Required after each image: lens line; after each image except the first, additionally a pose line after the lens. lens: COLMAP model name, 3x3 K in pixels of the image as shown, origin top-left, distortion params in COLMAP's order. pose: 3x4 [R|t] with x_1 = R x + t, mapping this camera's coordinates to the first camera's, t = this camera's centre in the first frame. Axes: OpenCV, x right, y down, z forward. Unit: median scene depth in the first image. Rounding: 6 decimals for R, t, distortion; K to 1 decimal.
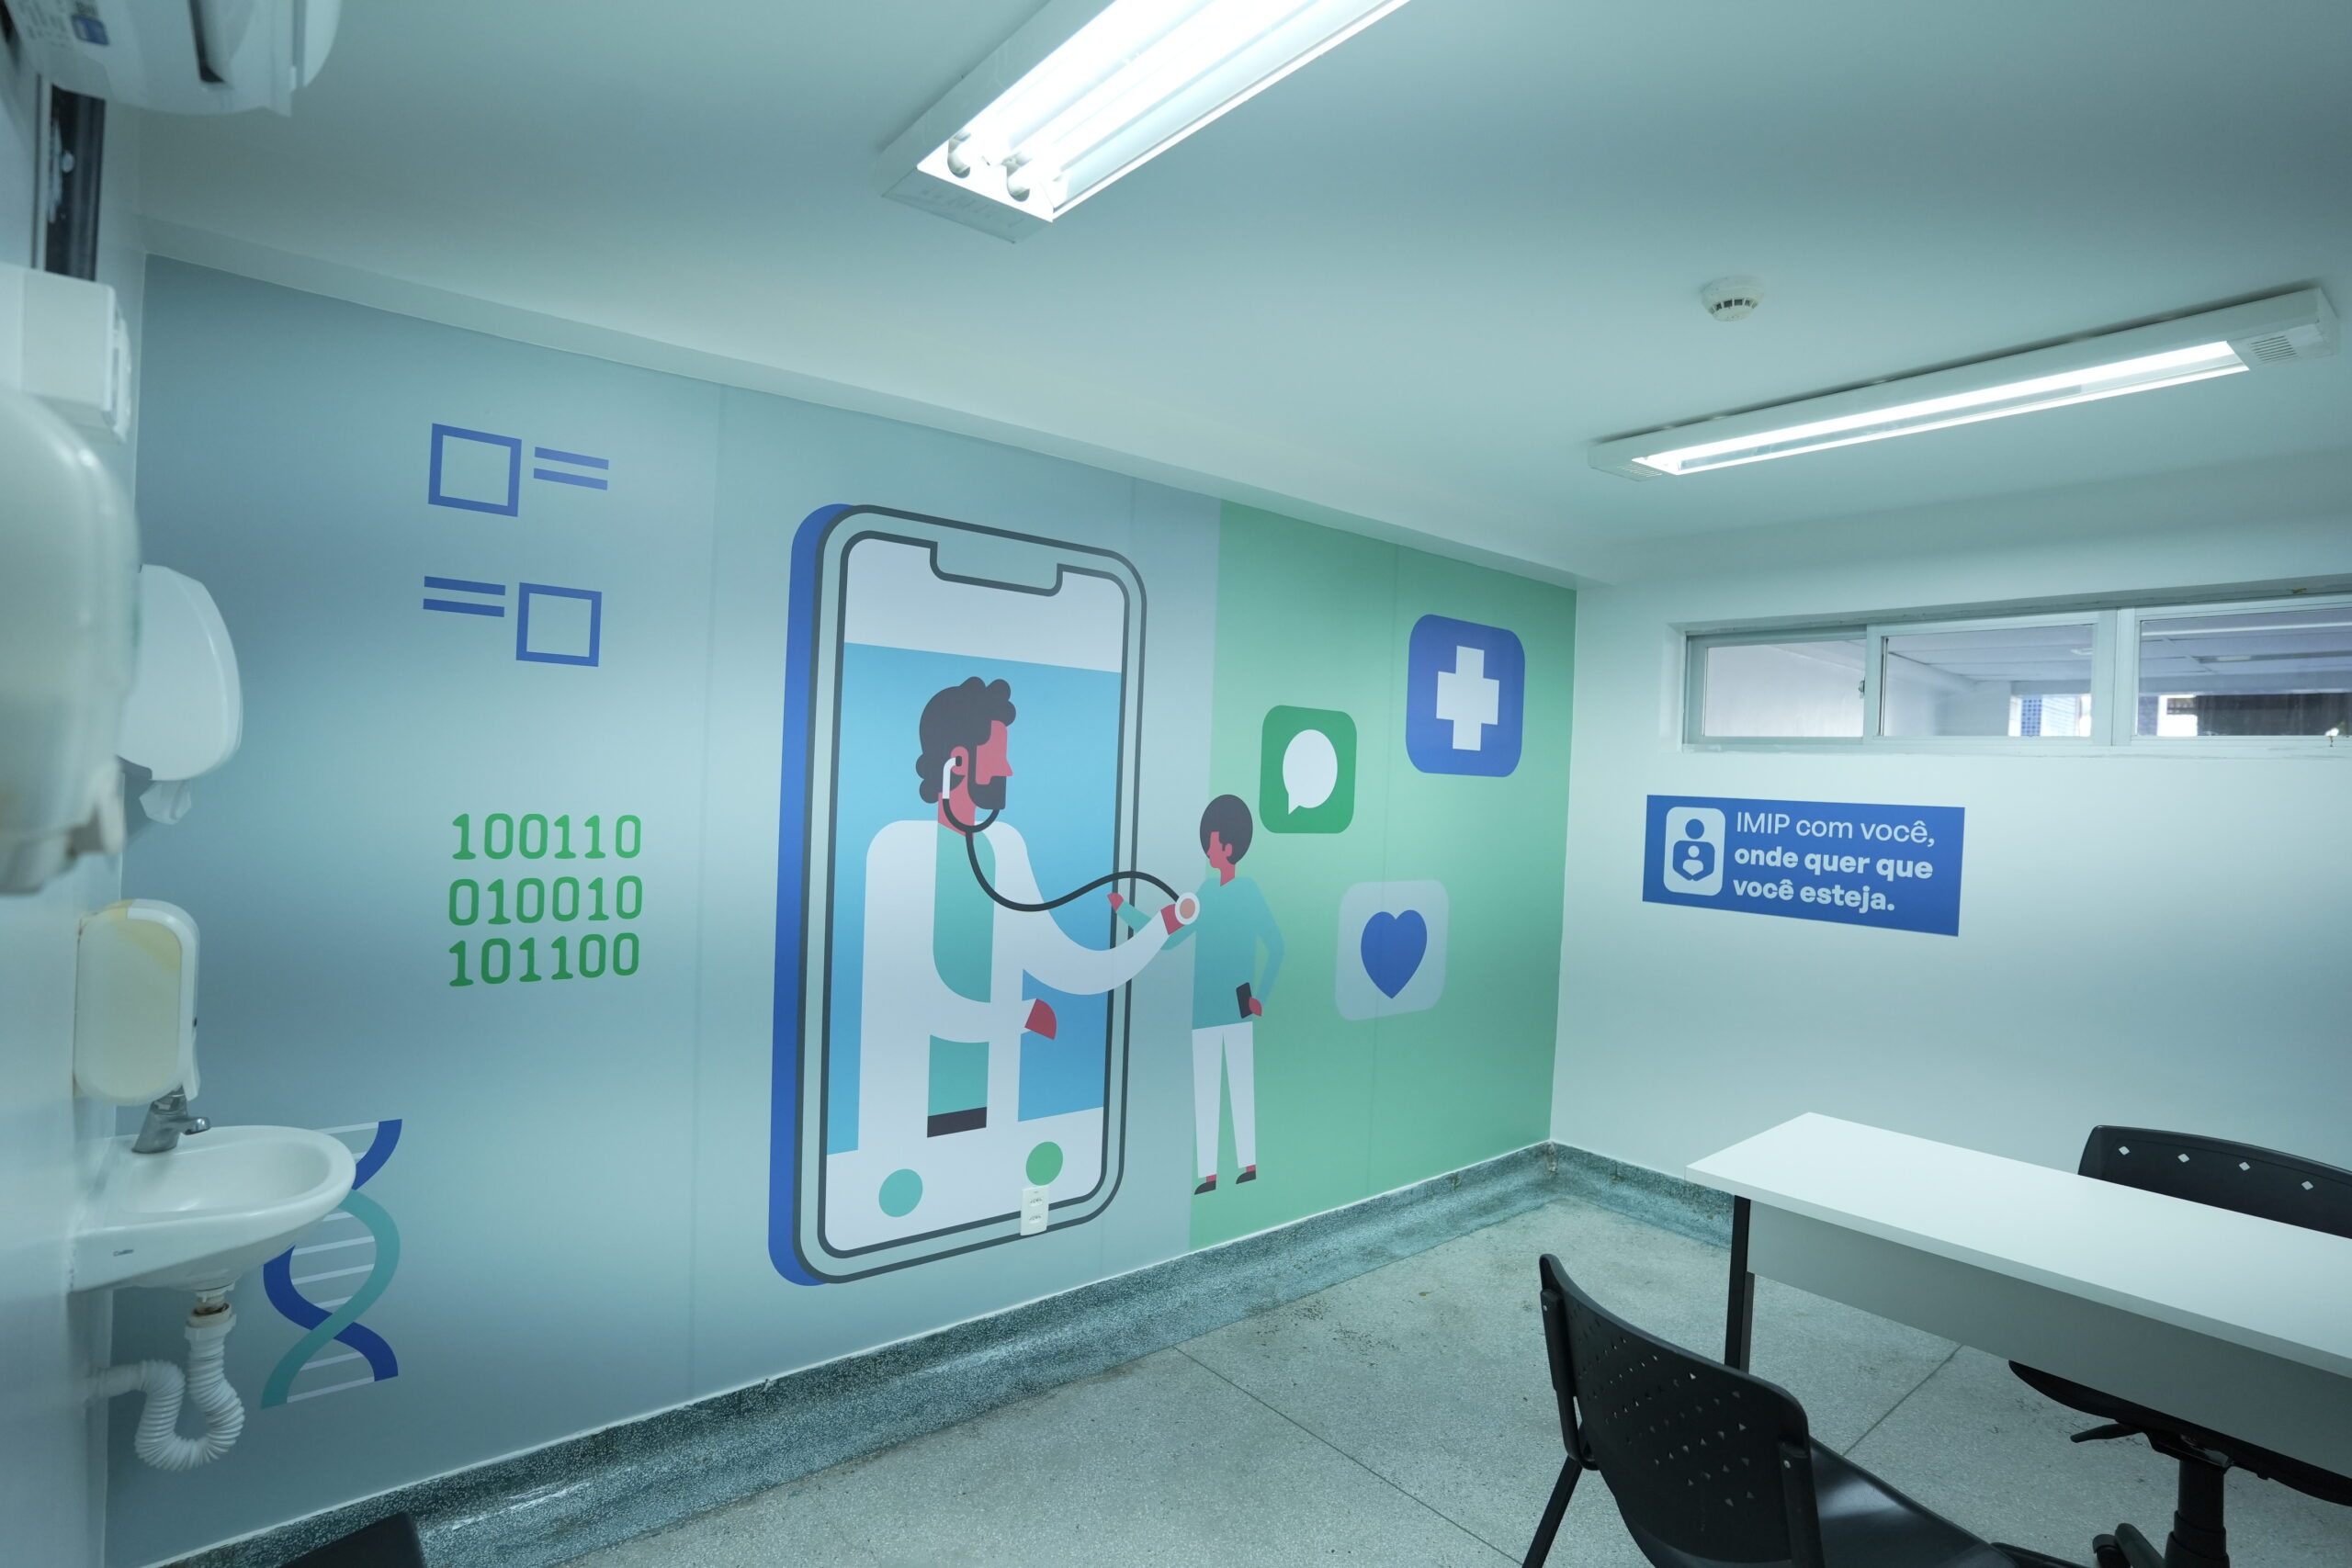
lens RADIAL K [[1143.6, 0, 1169.9], [0, 1143.6, 766.1], [0, 0, 1]] dist [-0.074240, 0.030702]
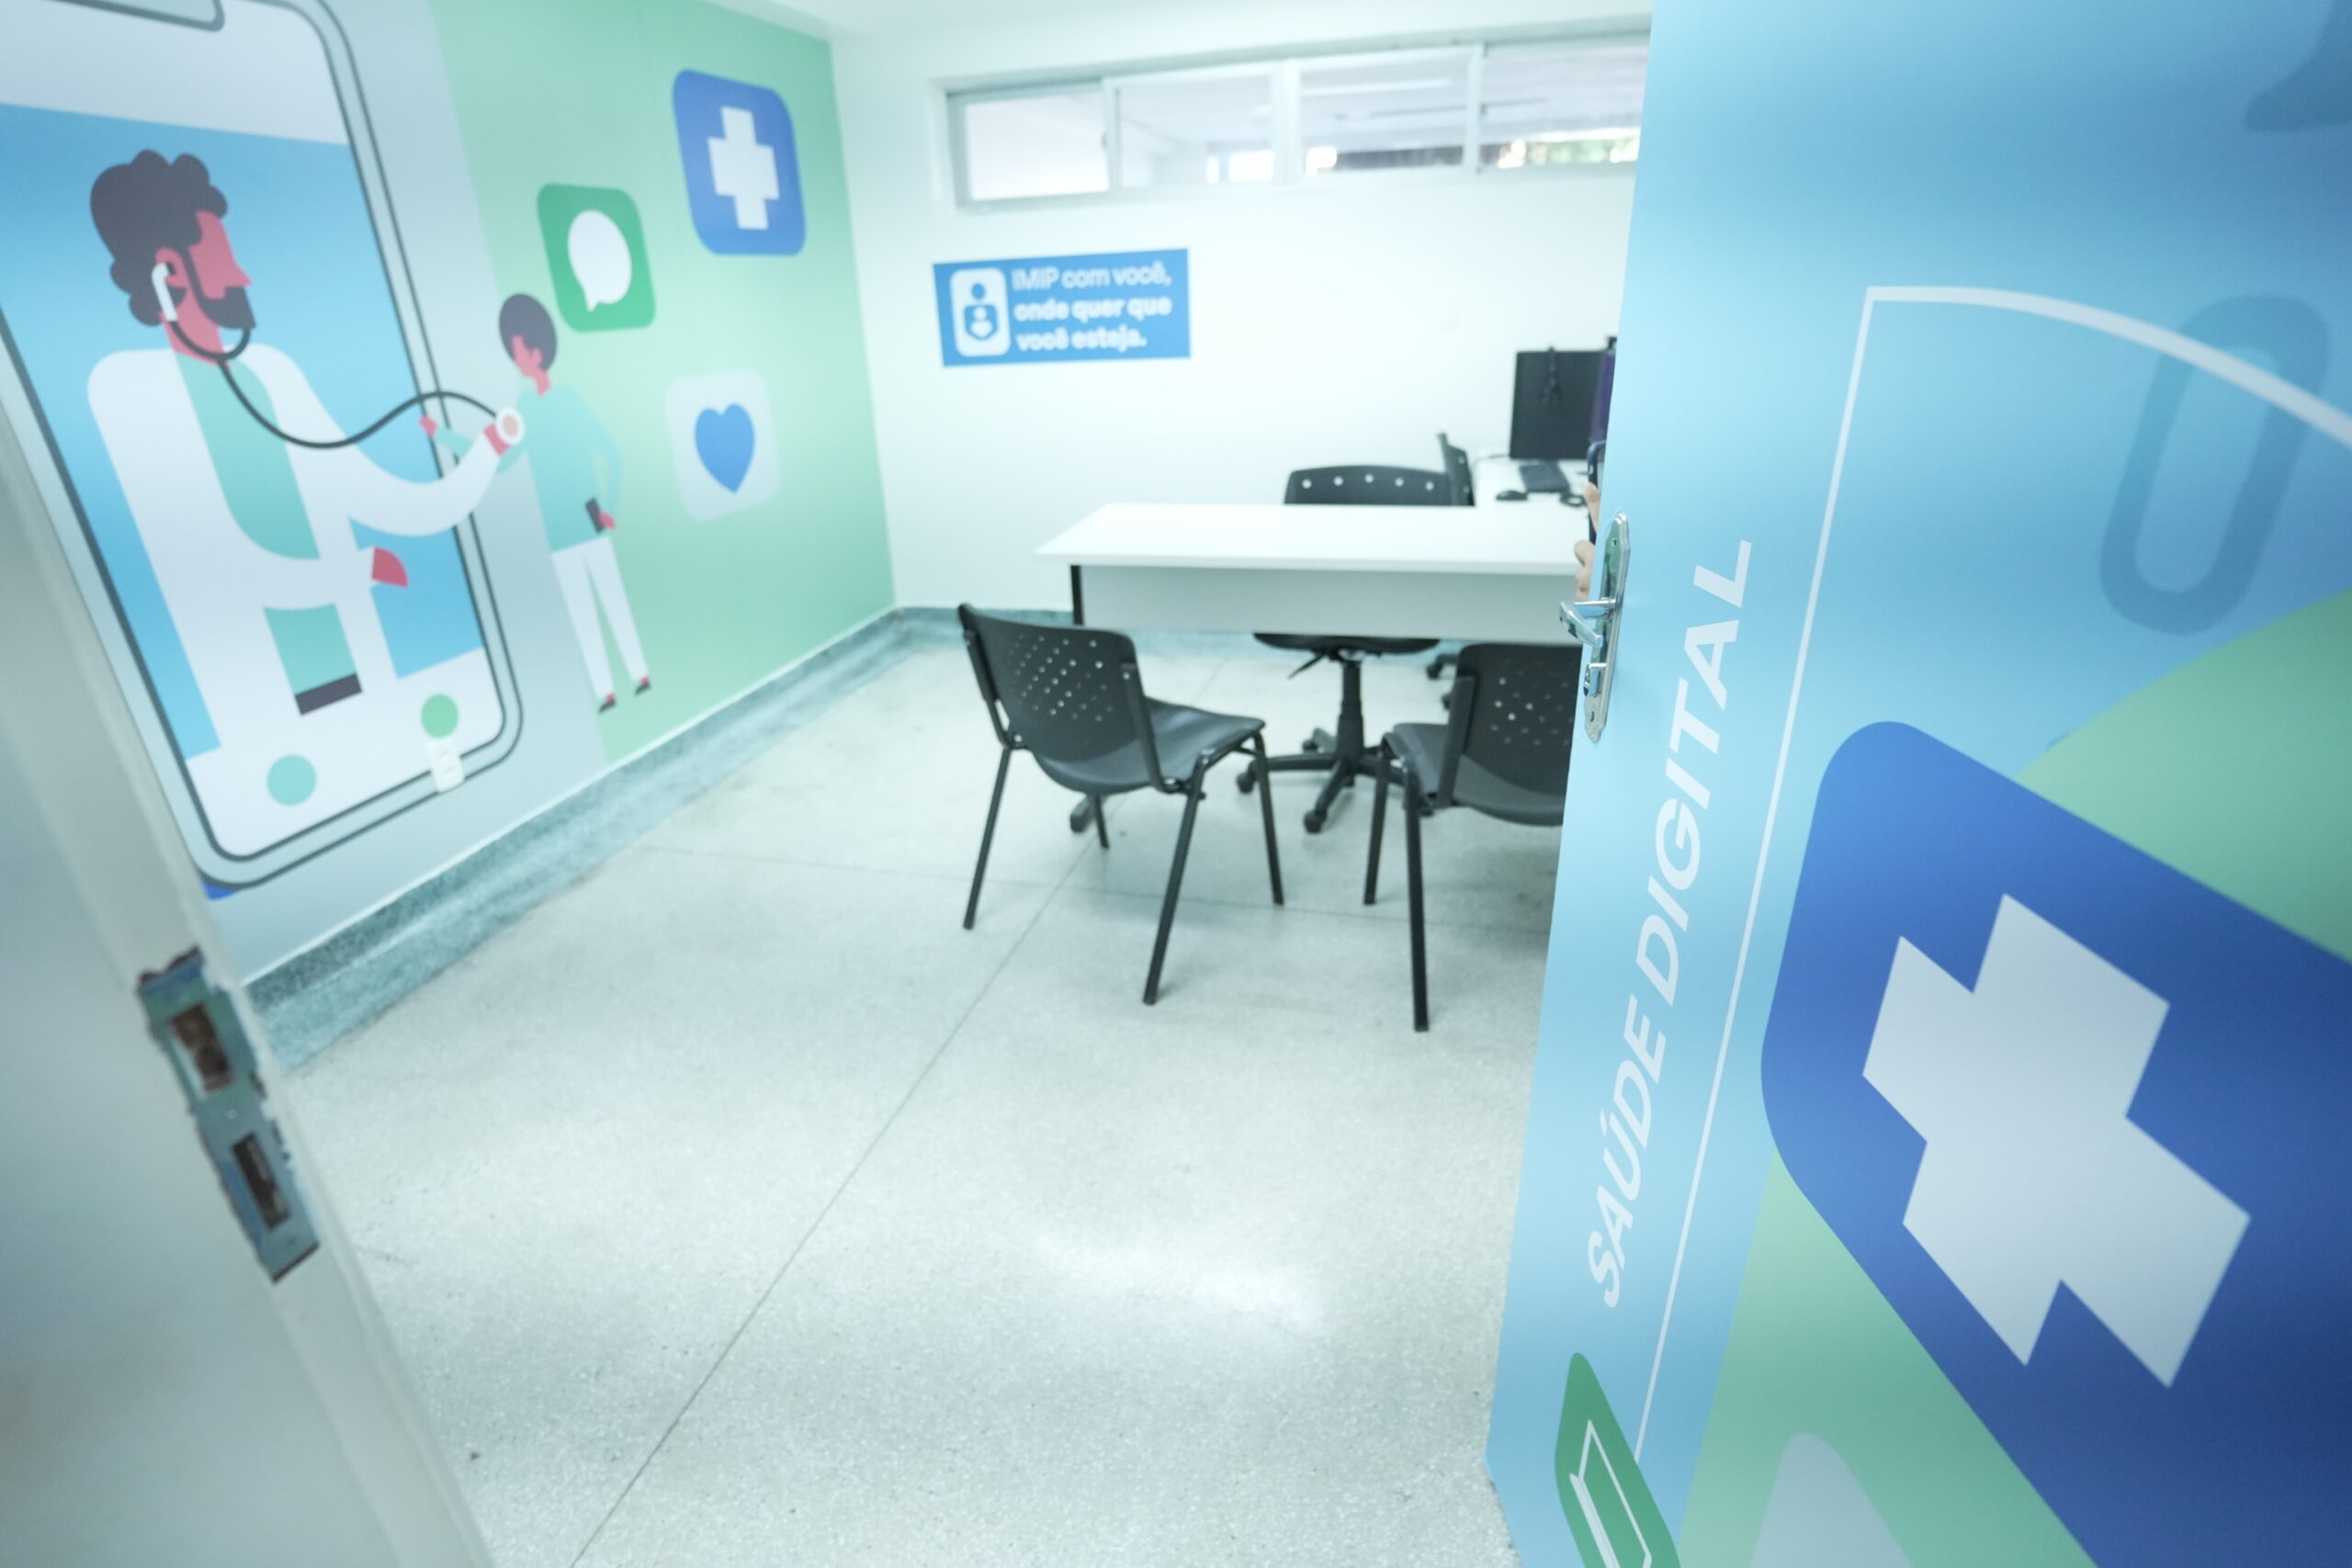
lens RADIAL K [[1143.6, 0, 1169.9], [0, 1143.6, 766.1], [0, 0, 1]] dist [-0.074240, 0.030702]
pose [[0.808909, -0.300727, 0.505202, -0.084311], [0.072796, 0.903902, 0.421500, 0.029852], [-0.583409, -0.304178, 0.753067, -0.074453]]
